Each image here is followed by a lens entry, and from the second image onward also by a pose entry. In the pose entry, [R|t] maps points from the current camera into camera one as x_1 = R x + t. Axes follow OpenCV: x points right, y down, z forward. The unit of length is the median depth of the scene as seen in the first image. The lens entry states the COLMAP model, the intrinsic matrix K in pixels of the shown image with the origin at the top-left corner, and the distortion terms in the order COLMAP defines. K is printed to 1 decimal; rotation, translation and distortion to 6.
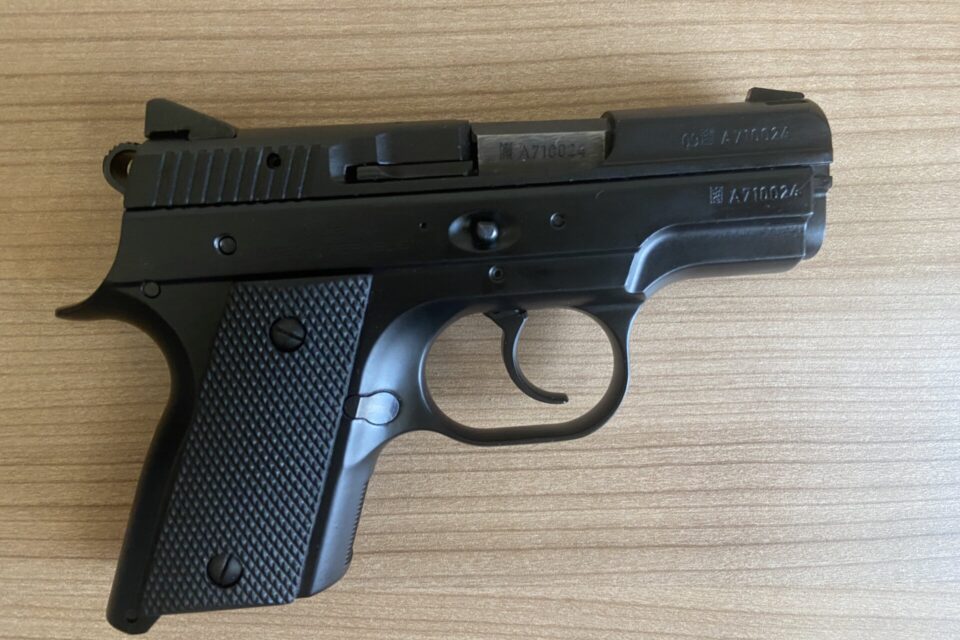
lens RADIAL K [[677.2, 0, 473.6], [0, 677.2, 313.0], [0, 0, 1]] dist [0.097914, -0.135300]
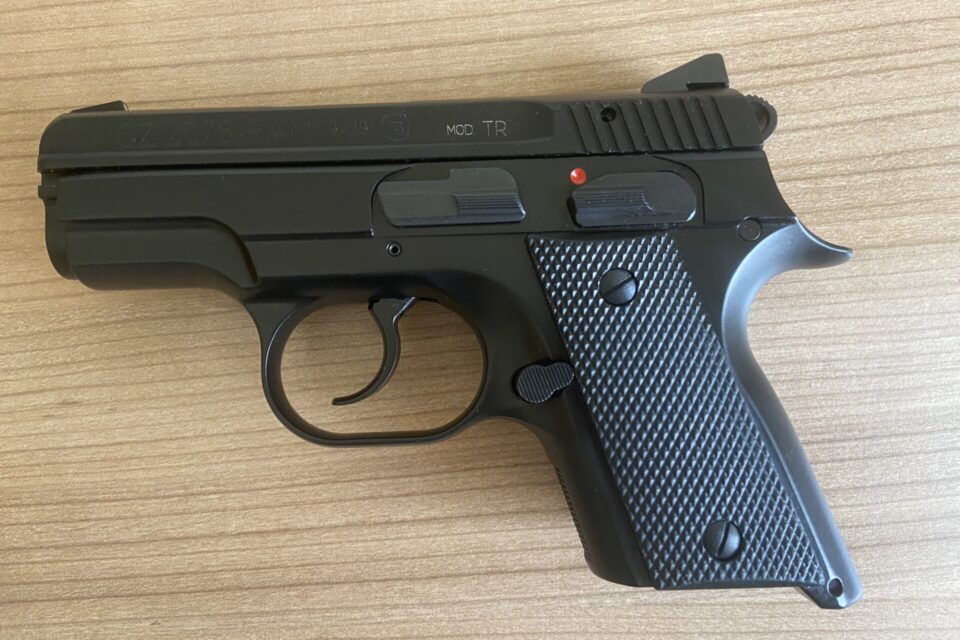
lens RADIAL K [[677.2, 0, 473.6], [0, 677.2, 313.0], [0, 0, 1]] dist [0.097914, -0.135300]
pose [[0.996700, -0.071762, -0.037937, -0.402731], [0.068090, 0.993561, -0.090553, 0.084689], [0.044191, 0.087671, 0.995169, 0.027538]]
